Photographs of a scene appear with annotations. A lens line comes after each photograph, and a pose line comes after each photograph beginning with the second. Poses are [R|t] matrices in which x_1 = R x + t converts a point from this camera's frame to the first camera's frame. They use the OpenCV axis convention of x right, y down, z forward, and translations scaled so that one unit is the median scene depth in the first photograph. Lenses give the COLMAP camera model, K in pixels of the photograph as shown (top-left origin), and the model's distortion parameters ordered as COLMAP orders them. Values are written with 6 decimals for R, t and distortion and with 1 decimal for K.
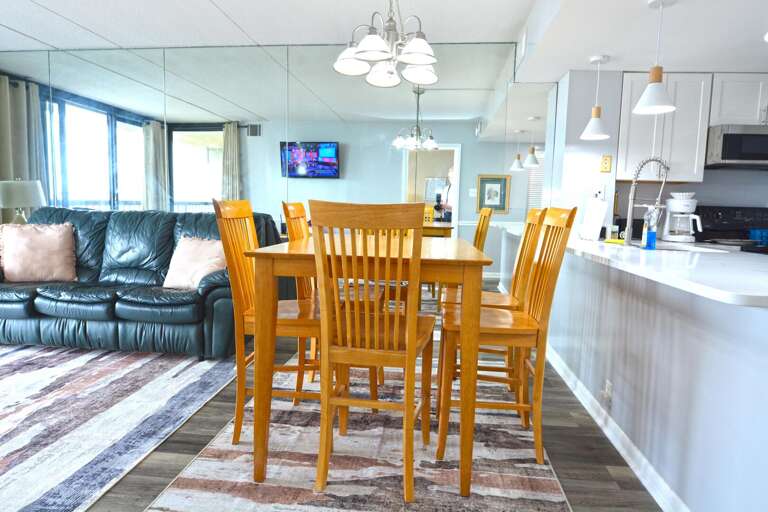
lens RADIAL K [[465.0, 0, 384.0], [0, 465.0, 256.0], [0, 0, 1]] dist [0.000164, -0.014121]
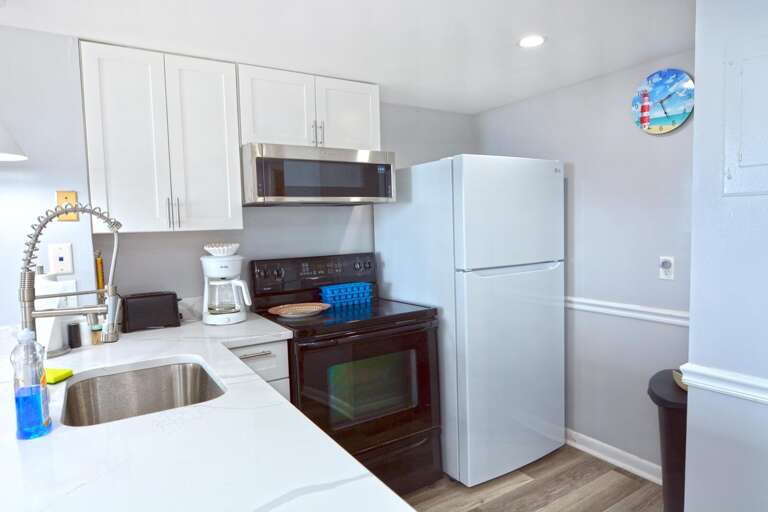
lens RADIAL K [[467.3, 0, 386.7], [0, 467.3, 255.8], [0, 0, 1]] dist [-0.004237, -0.013337]
pose [[0.780987, -0.095135, 0.617259, 0.456524], [0.112812, 0.993562, 0.010398, -0.112242], [-0.614274, 0.061513, 0.786691, 0.377104]]
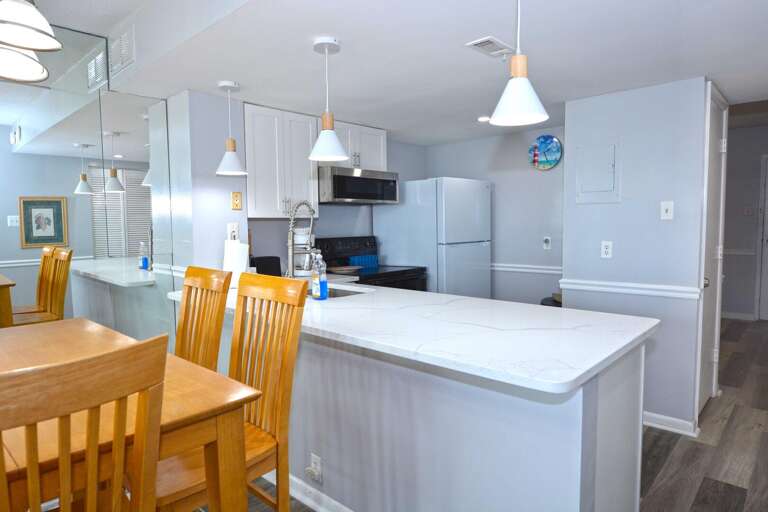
lens RADIAL K [[467.3, 0, 386.7], [0, 467.3, 255.8], [0, 0, 1]] dist [-0.004237, -0.013337]
pose [[0.599543, -0.093141, 0.794904, -0.084985], [0.111466, 0.993243, 0.032310, -0.094868], [-0.792543, 0.069233, 0.605874, 0.241391]]
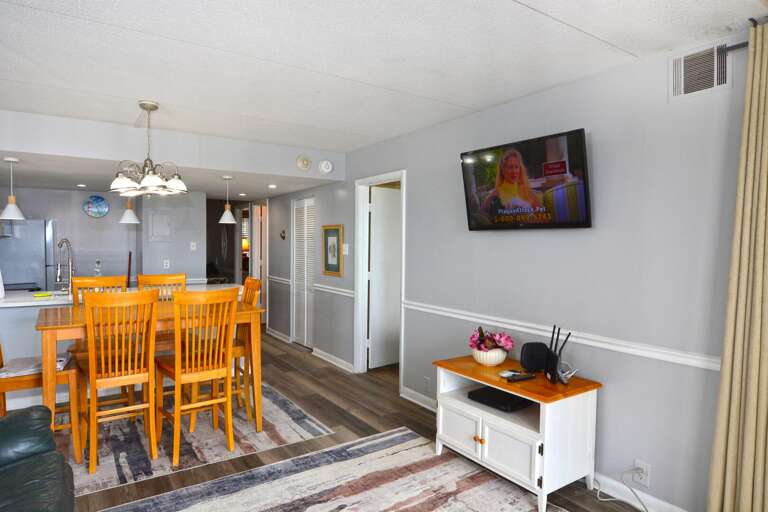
lens RADIAL K [[467.3, 0, 386.7], [0, 467.3, 255.8], [0, 0, 1]] dist [-0.004237, -0.013337]
pose [[-0.645942, -0.053305, 0.761523, -1.179502], [0.052209, 0.992139, 0.113733, -0.240352], [-0.761599, 0.113224, -0.638081, 1.021072]]
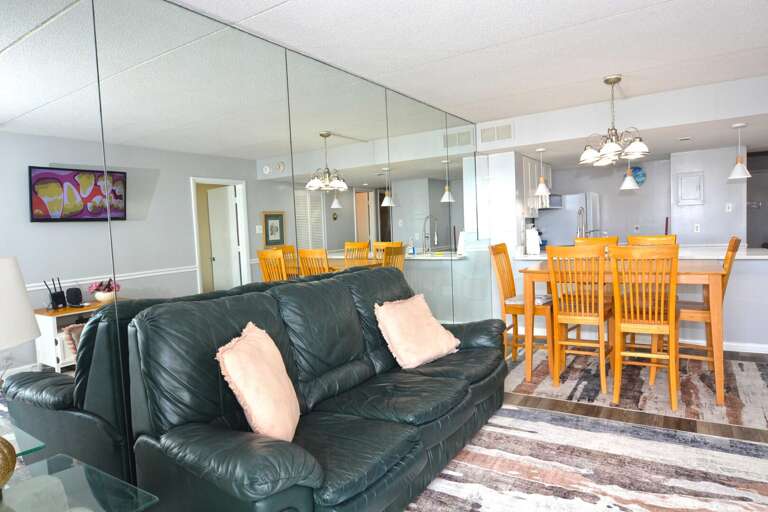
lens RADIAL K [[467.3, 0, 386.7], [0, 467.3, 255.8], [0, 0, 1]] dist [-0.004237, -0.013337]
pose [[0.447075, -0.103669, 0.888469, -1.337131], [0.151846, 0.987641, 0.038832, -0.181919], [-0.881514, 0.117549, 0.457291, 0.730186]]
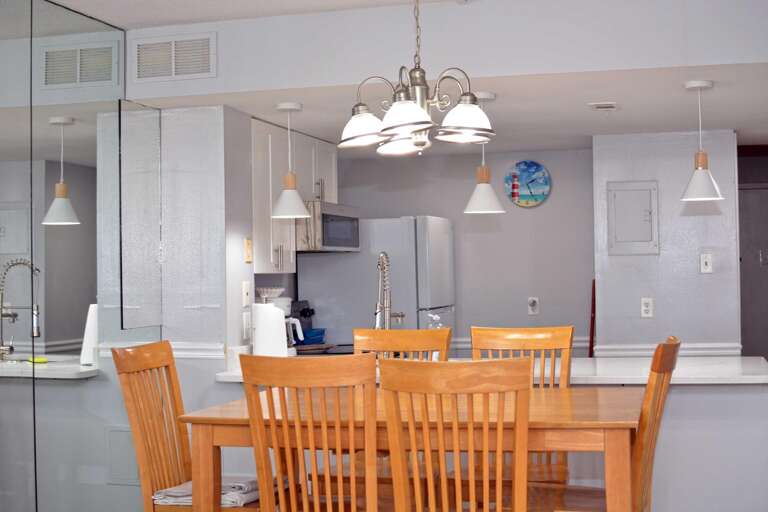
lens RADIAL K [[1186.9, 0, 384.0], [0, 1186.9, 256.0], [0, 0, 1]] dist [-0.174458, 0.030099]
pose [[0.152595, -0.017996, 0.988125, -1.222525], [0.125090, 0.992145, -0.001248, -0.175482], [-0.980340, 0.123796, 0.153647, 0.593778]]
